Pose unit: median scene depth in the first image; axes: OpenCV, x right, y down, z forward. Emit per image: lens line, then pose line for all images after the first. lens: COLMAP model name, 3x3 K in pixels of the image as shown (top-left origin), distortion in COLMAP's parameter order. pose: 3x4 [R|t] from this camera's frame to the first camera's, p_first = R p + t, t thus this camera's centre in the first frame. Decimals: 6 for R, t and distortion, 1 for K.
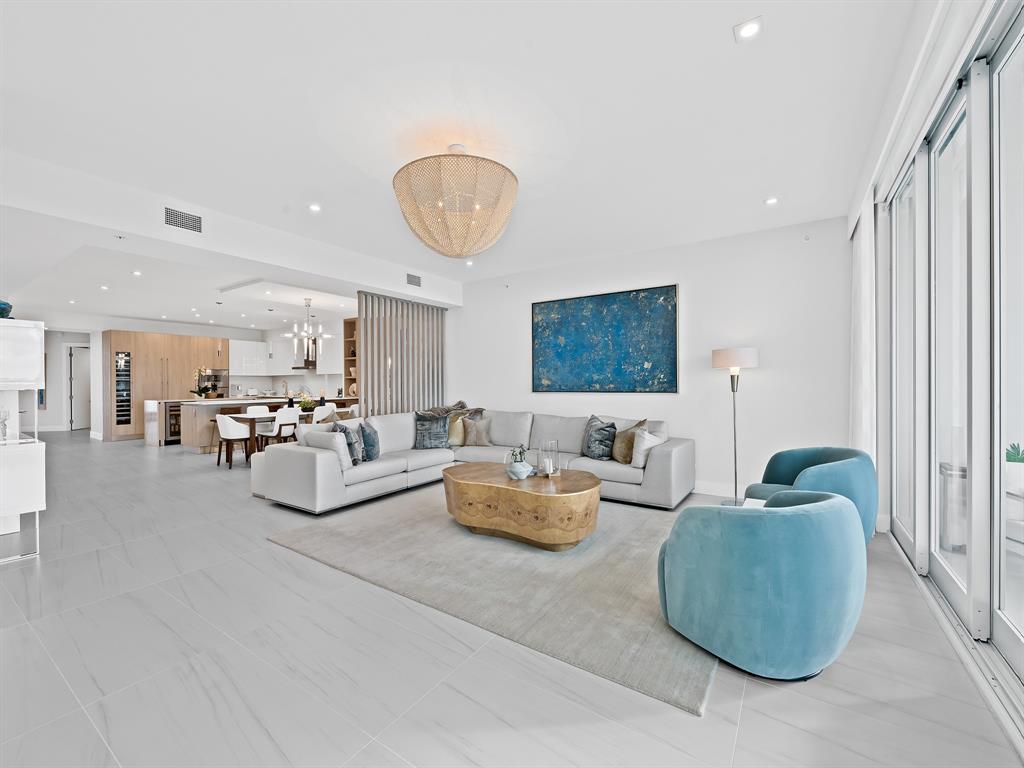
lens RADIAL K [[421.0, 0, 510.9], [0, 421.0, 382.5], [0, 0, 1]] dist [0.011329, -0.003624]
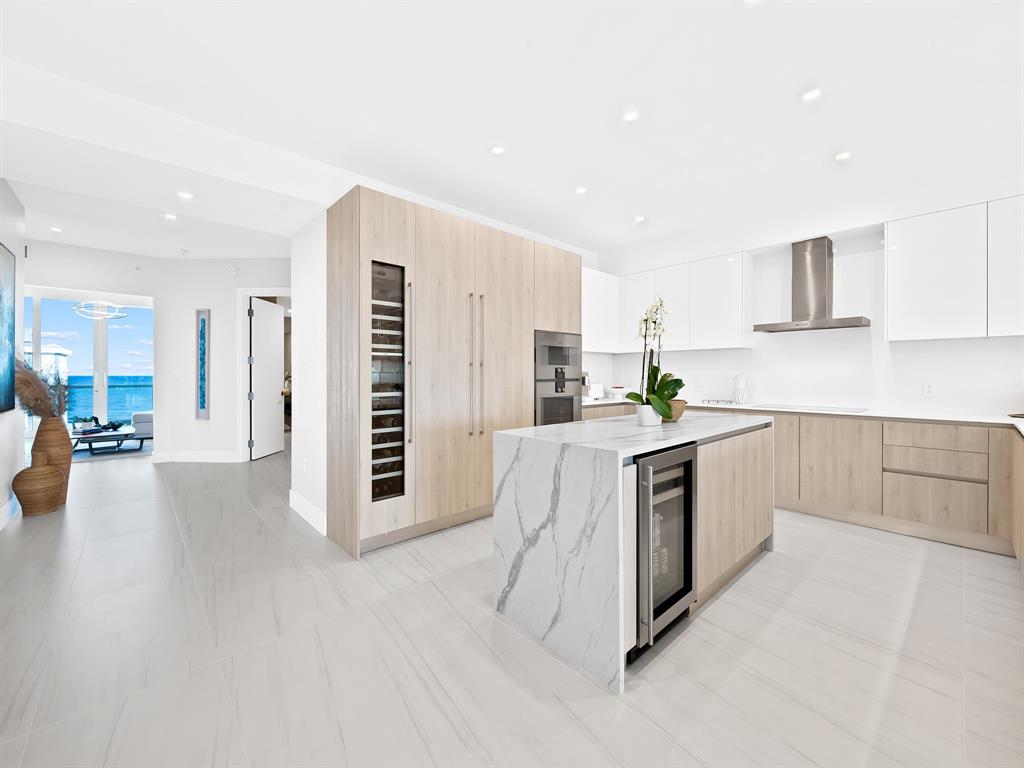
lens RADIAL K [[414.1, 0, 511.8], [0, 414.1, 377.6], [0, 0, 1]] dist [0.001264, -0.000208]
pose [[0.971354, 0.010184, -0.237418, -0.762530], [-0.008930, 0.999940, 0.006357, 0.009028], [0.237469, -0.004055, 0.971387, 0.734597]]
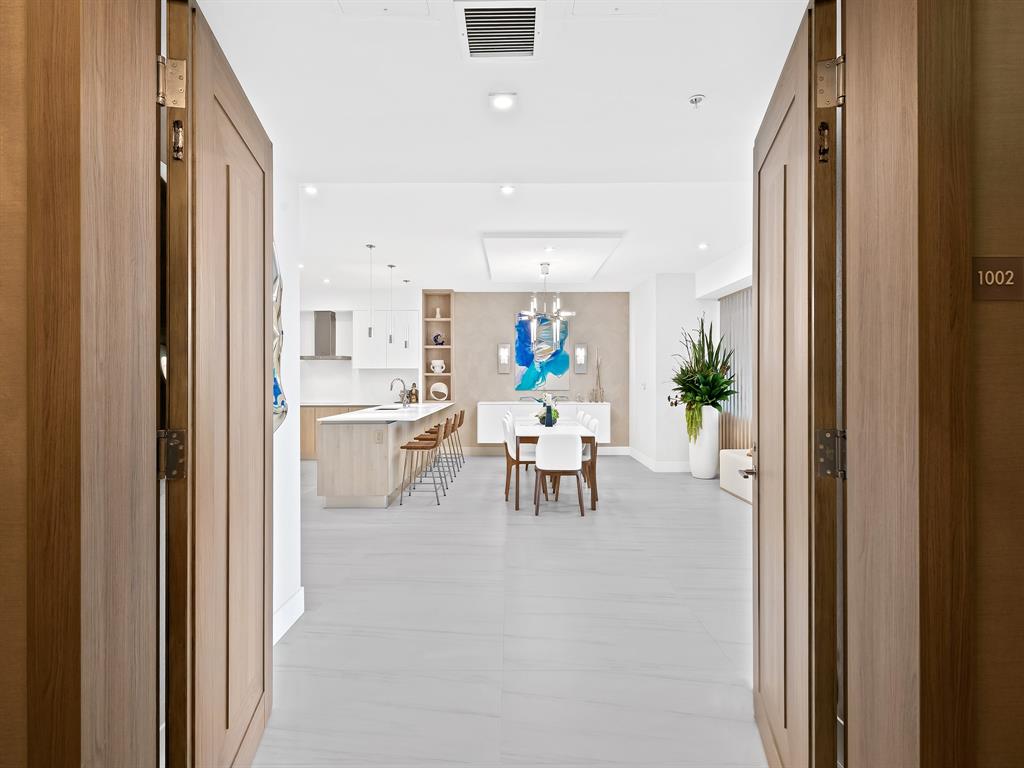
lens RADIAL K [[497.4, 0, 505.4], [0, 497.4, 382.0], [0, 0, 1]] dist [-0.002919, -0.000053]
pose [[0.831885, 0.002523, 0.554942, -0.796661], [-0.003796, 0.999992, 0.001145, -0.001250], [-0.554935, -0.003059, 0.831888, 0.280264]]
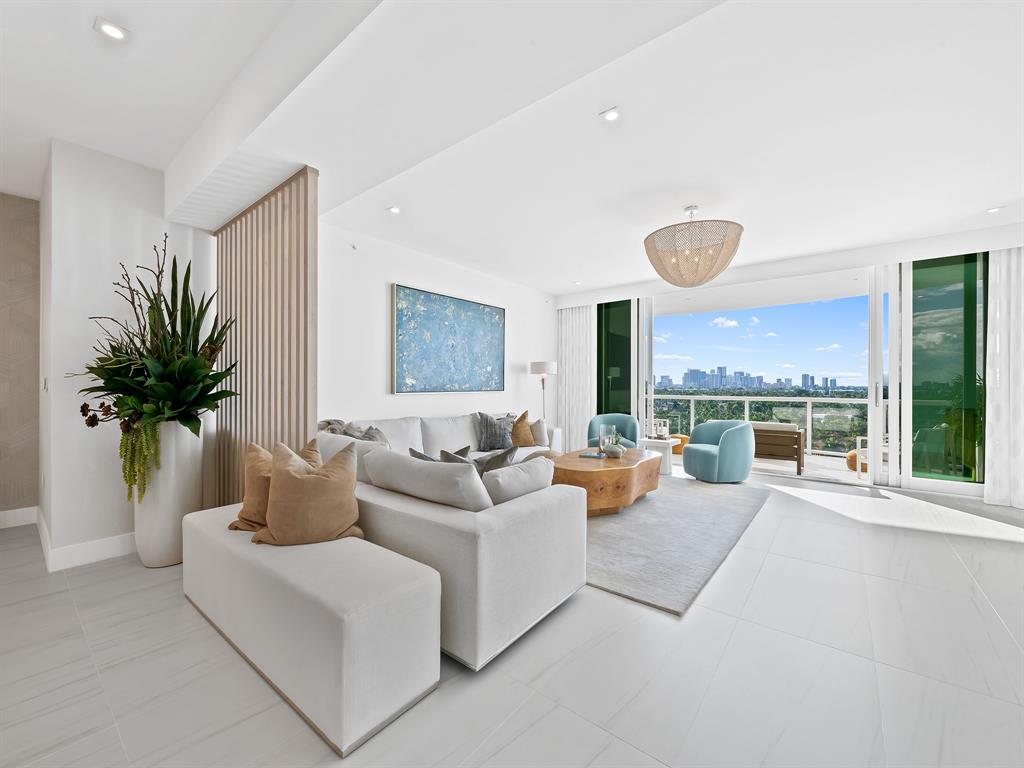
lens RADIAL K [[414.1, 0, 507.2], [0, 414.1, 385.6], [0, 0, 1]] dist [0.001264, -0.000208]
pose [[0.088987, 0.005353, 0.996018, -0.449370], [-0.001493, 0.999985, -0.005241, 0.007498], [-0.996032, -0.001021, 0.088993, 0.439541]]
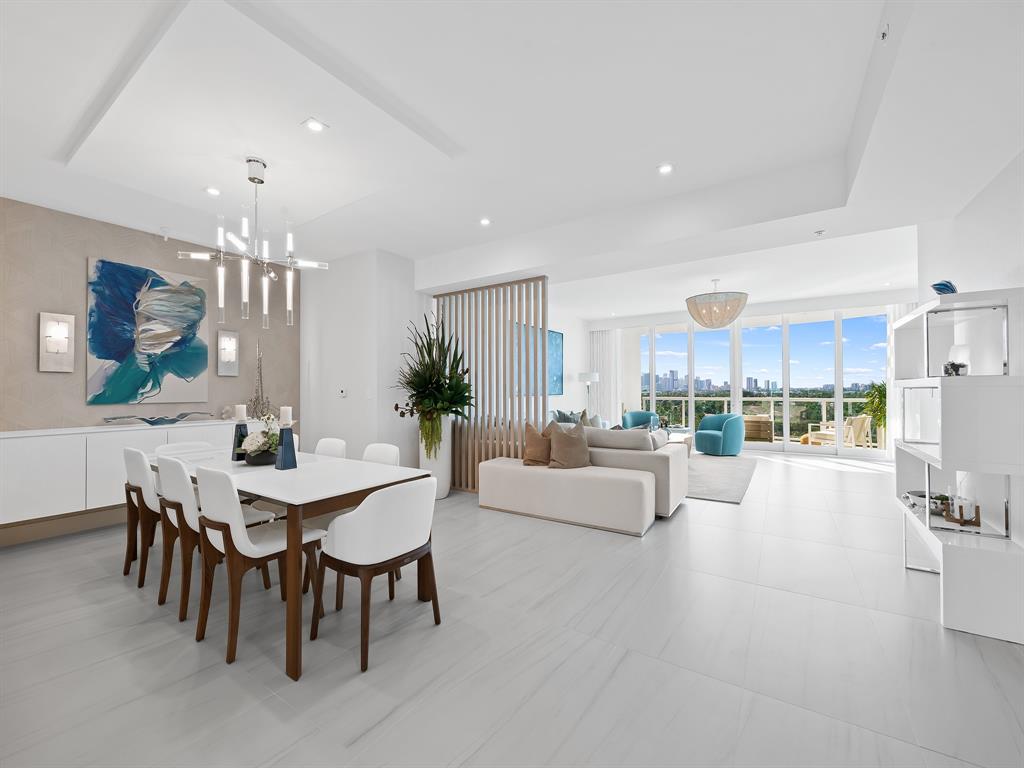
lens RADIAL K [[421.0, 0, 505.0], [0, 421.0, 383.3], [0, 0, 1]] dist [0.011329, -0.003624]
pose [[-0.010738, 0.021803, 0.999705, -0.686121], [0.008840, 0.999725, -0.021708, 0.006419], [-0.999903, 0.008604, -0.010928, 0.632467]]
